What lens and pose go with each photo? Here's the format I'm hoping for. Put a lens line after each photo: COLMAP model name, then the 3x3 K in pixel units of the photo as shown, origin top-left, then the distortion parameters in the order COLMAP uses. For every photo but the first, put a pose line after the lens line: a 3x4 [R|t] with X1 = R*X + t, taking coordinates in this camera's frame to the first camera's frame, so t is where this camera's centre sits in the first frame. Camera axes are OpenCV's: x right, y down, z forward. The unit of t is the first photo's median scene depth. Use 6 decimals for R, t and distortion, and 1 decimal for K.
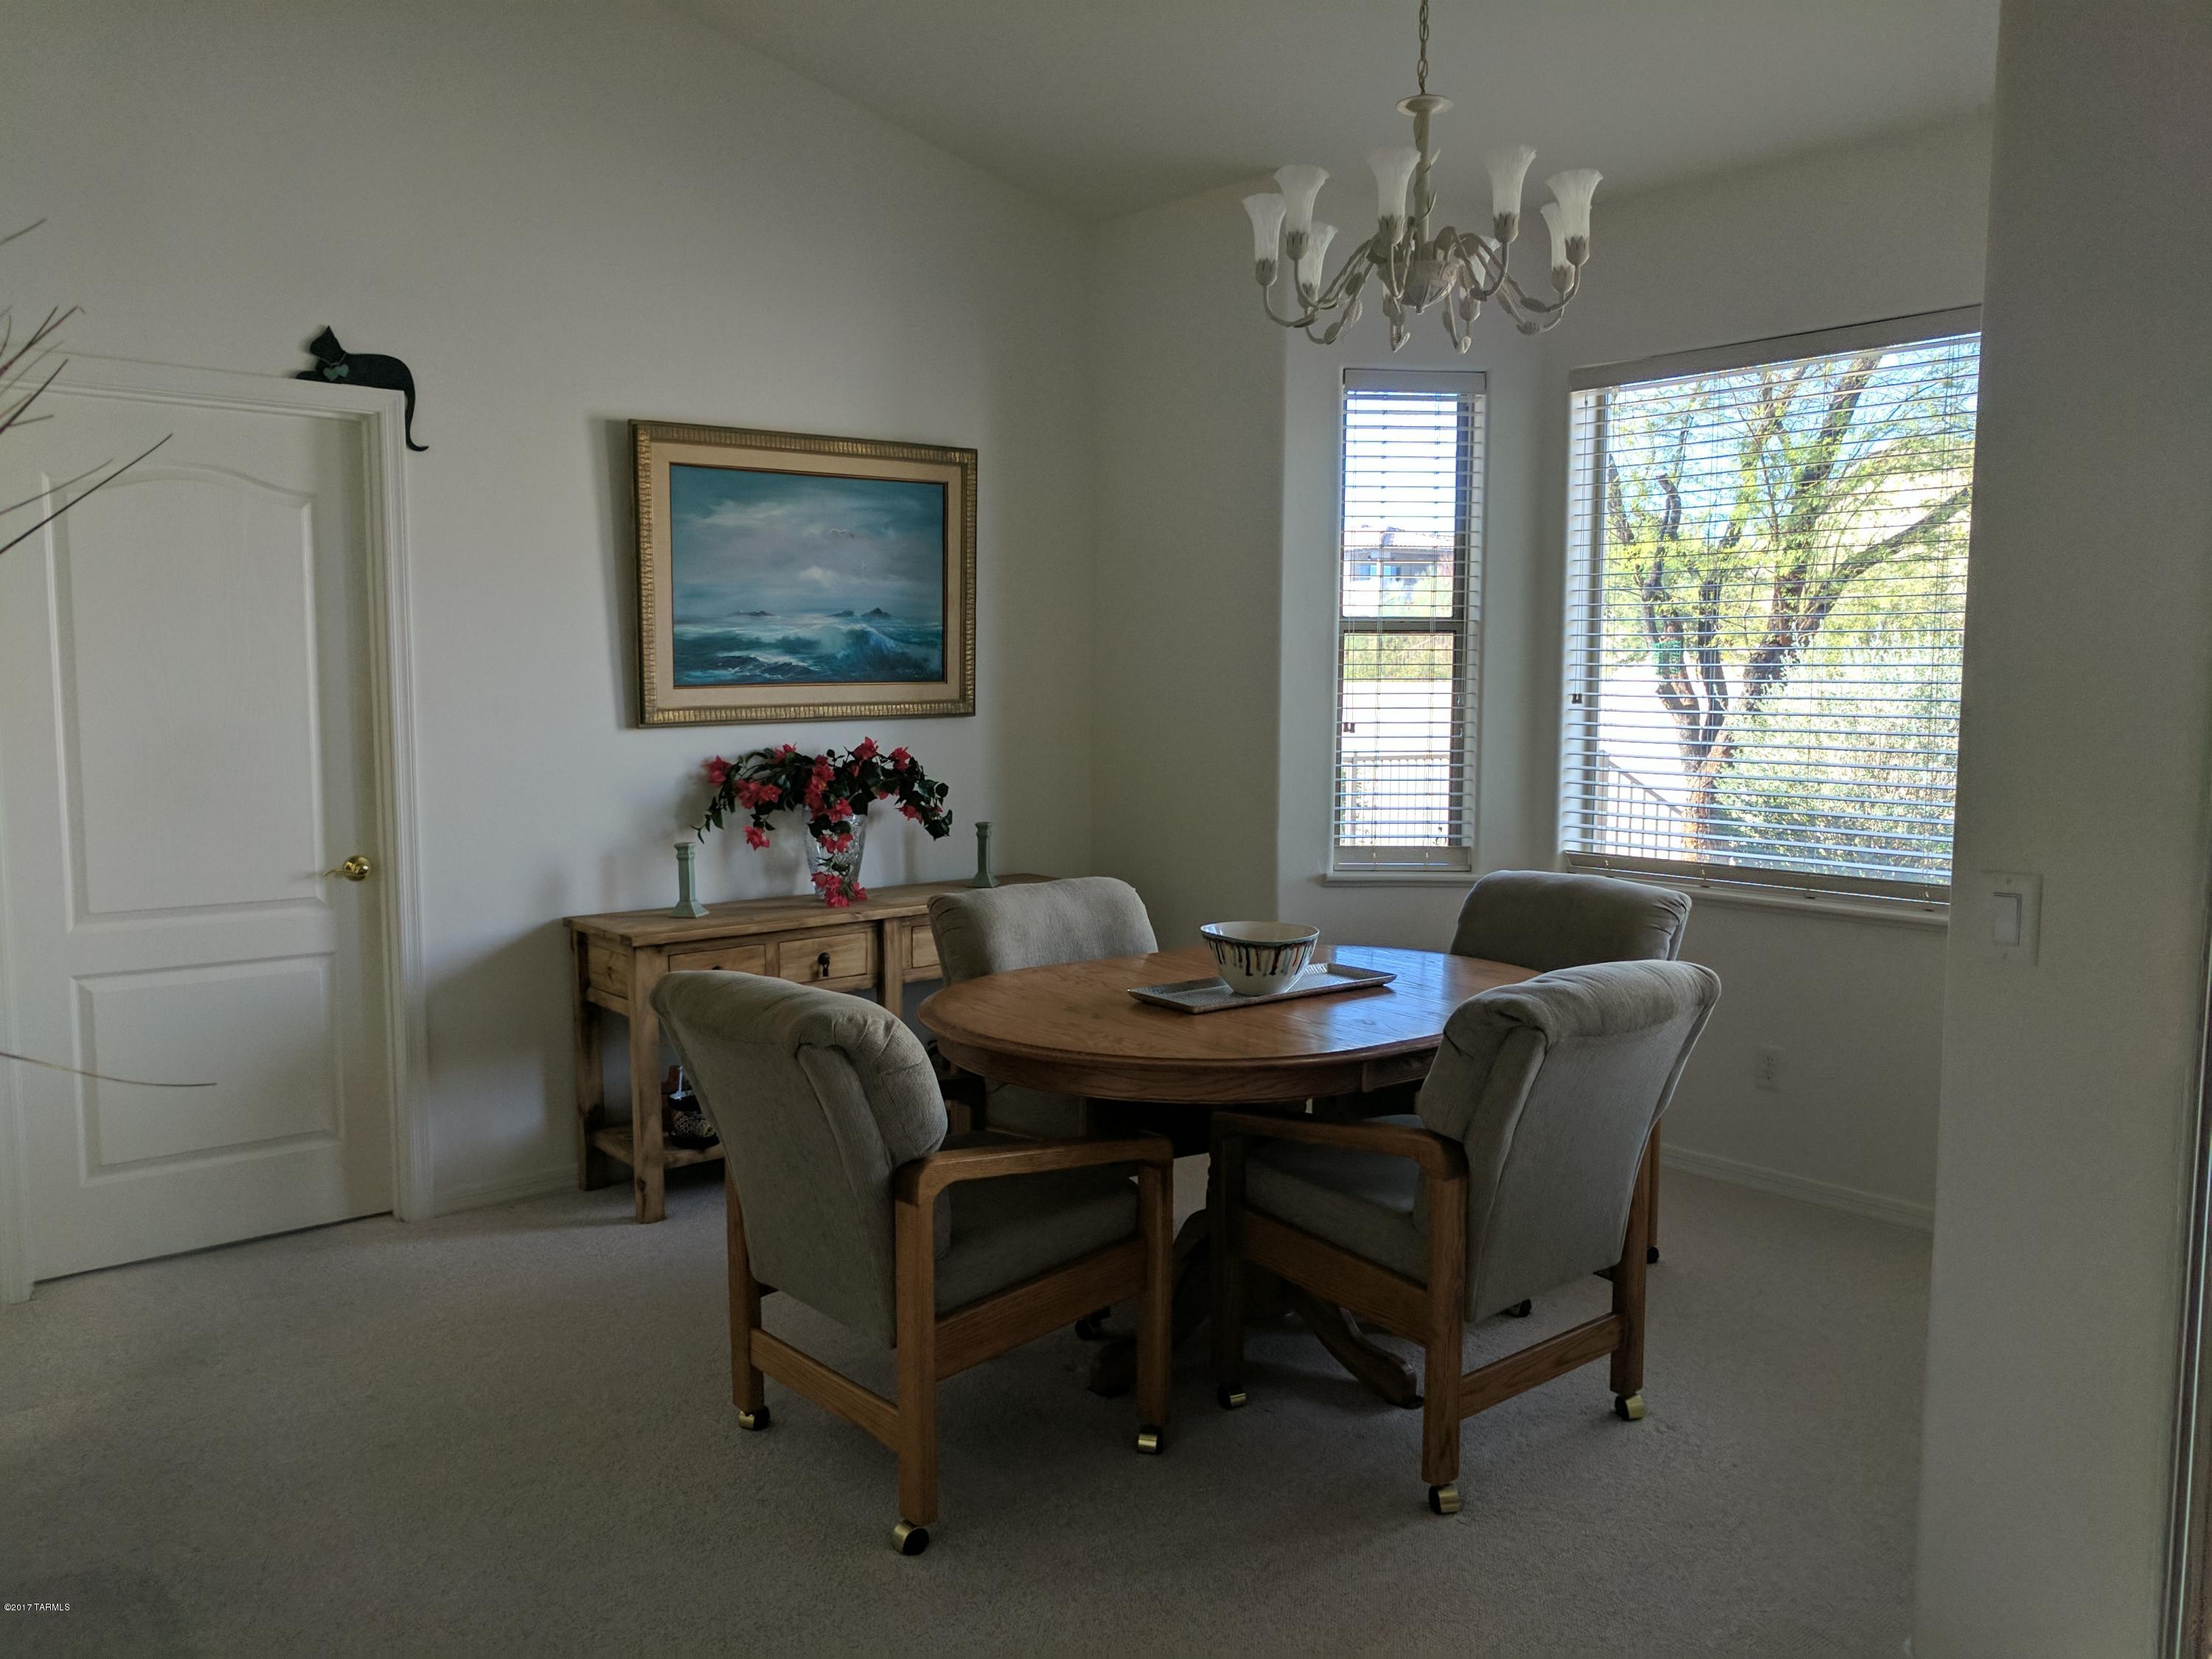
lens RADIAL K [[1678.8, 0, 1098.1], [0, 1678.8, 825.7], [0, 0, 1]] dist [-0.001671, 0.020505]
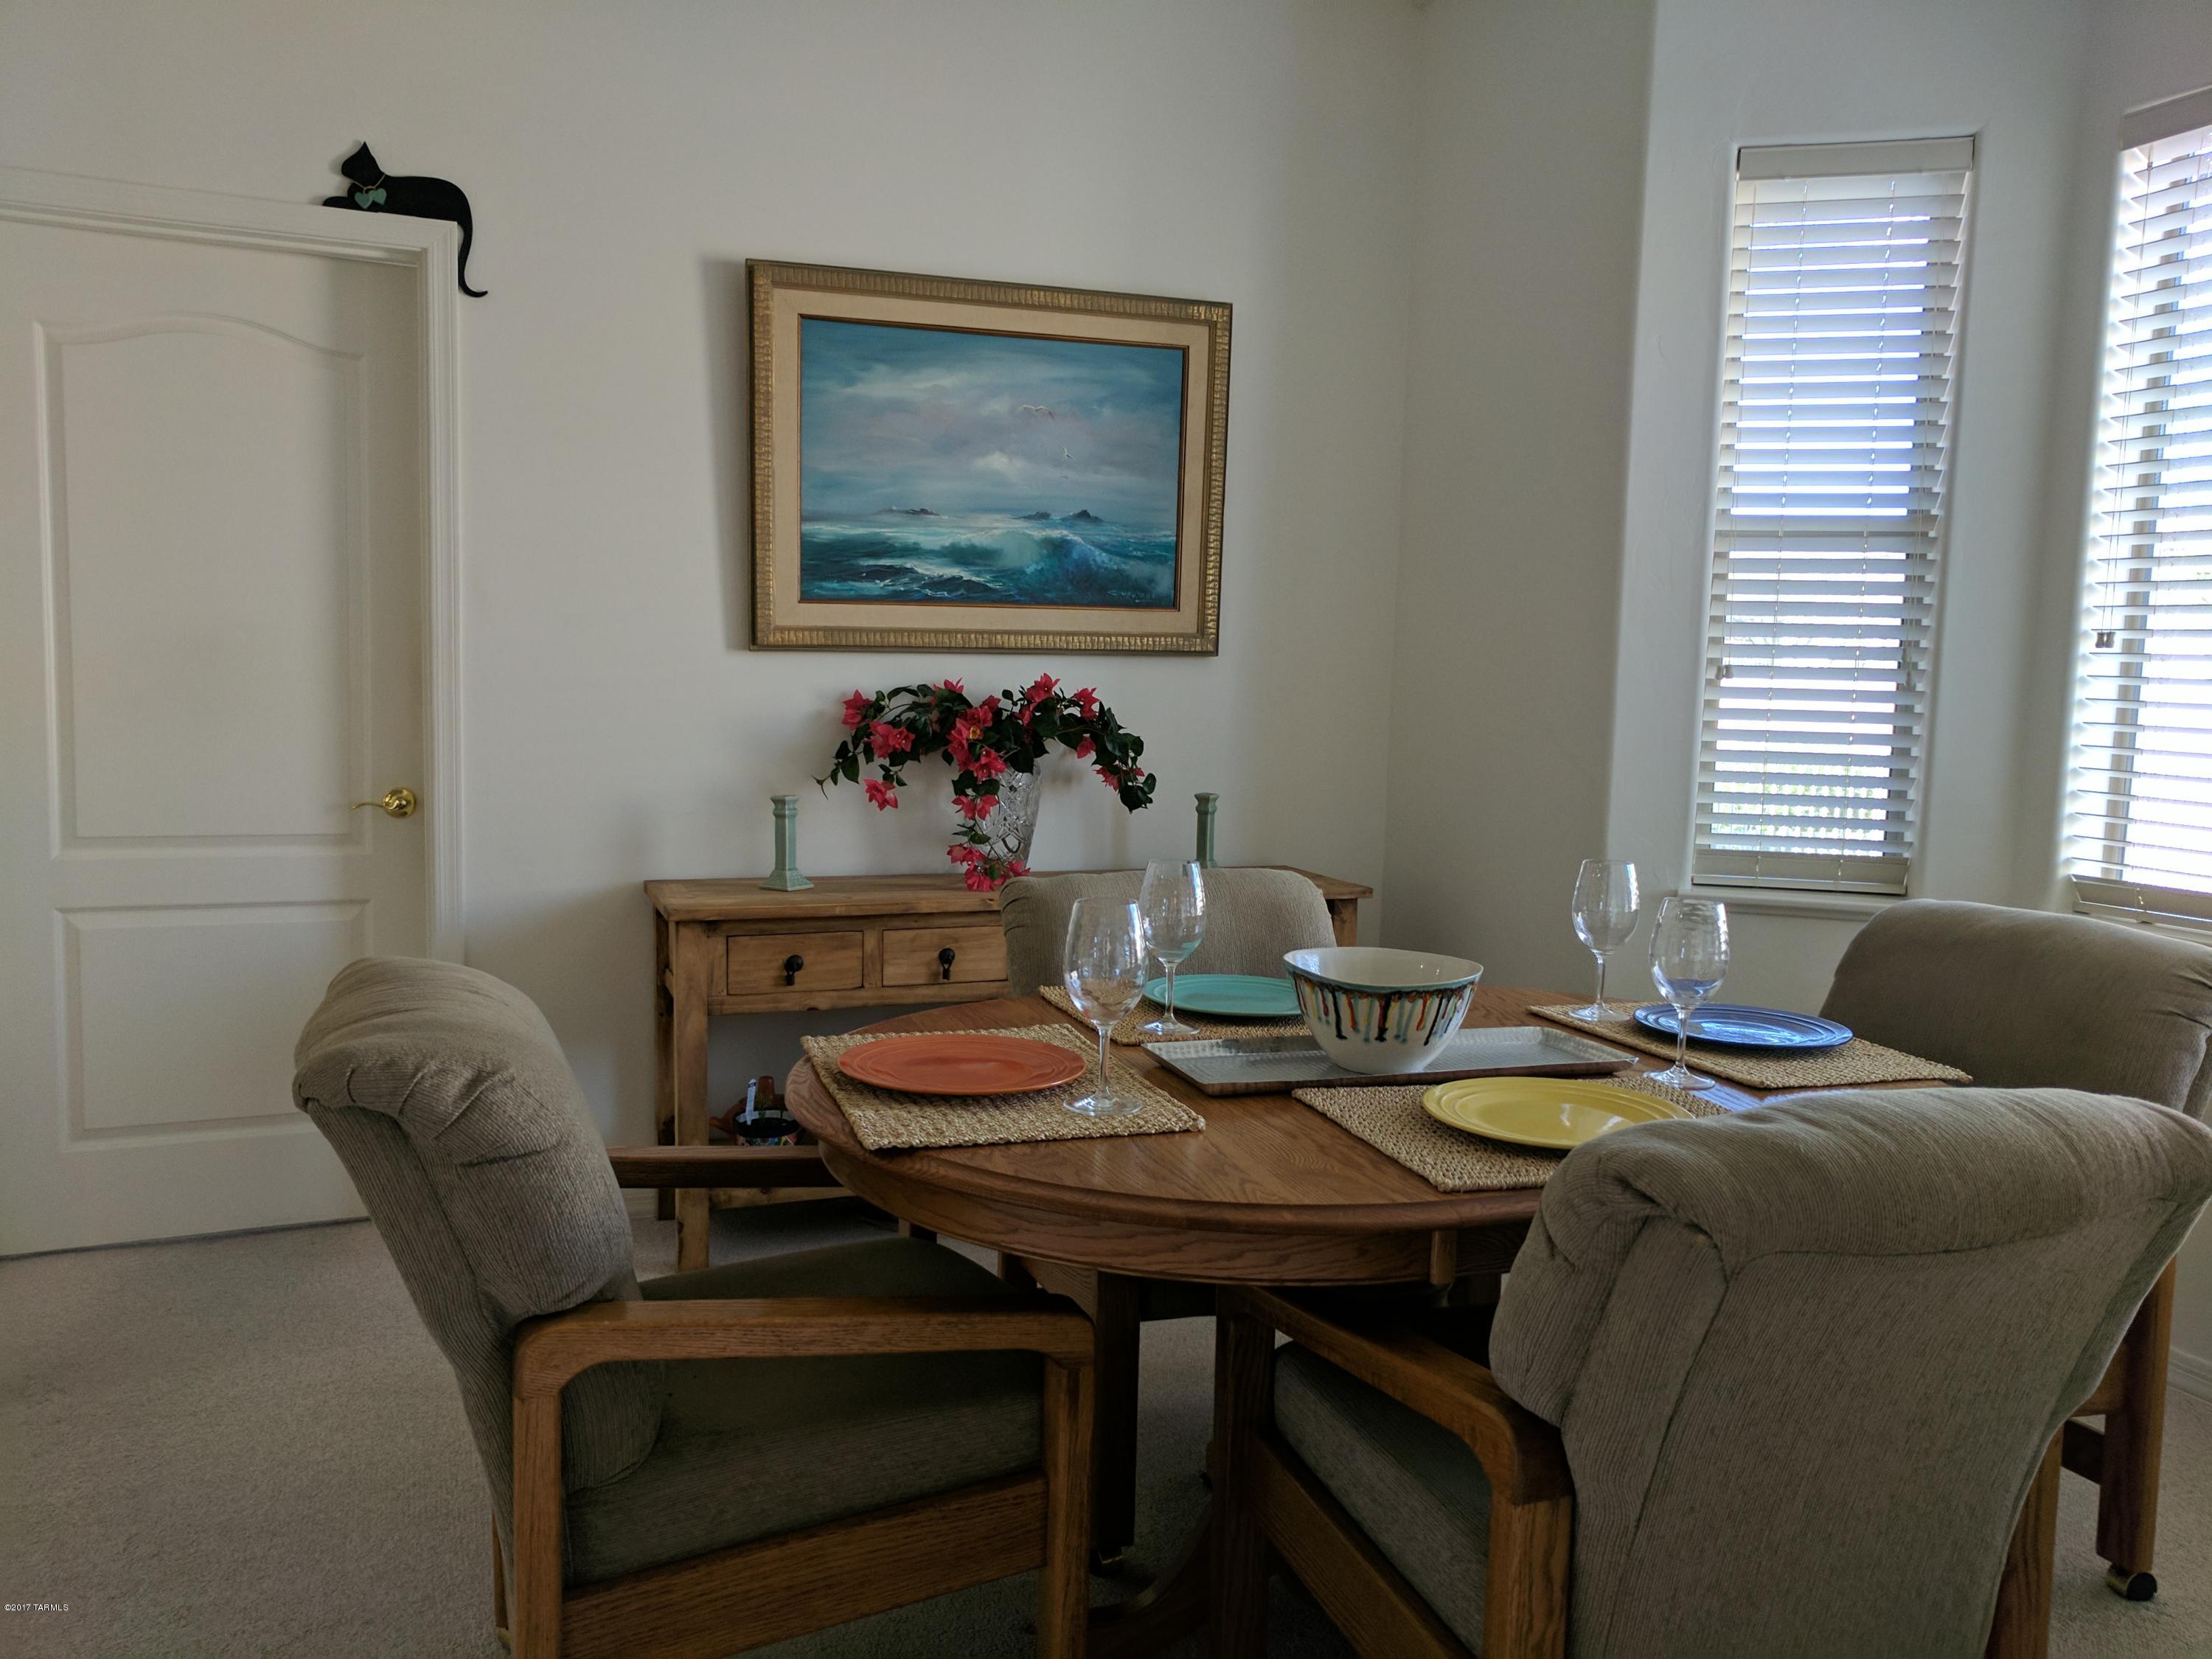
lens RADIAL K [[1660.0, 0, 1108.5], [0, 1660.0, 846.4], [0, 0, 1]] dist [0.001360, 0.009817]
pose [[0.946197, 0.055830, -0.318737, 0.140298], [-0.051775, 0.998434, 0.021187, 0.009037], [0.319421, -0.003545, 0.947606, 0.294966]]
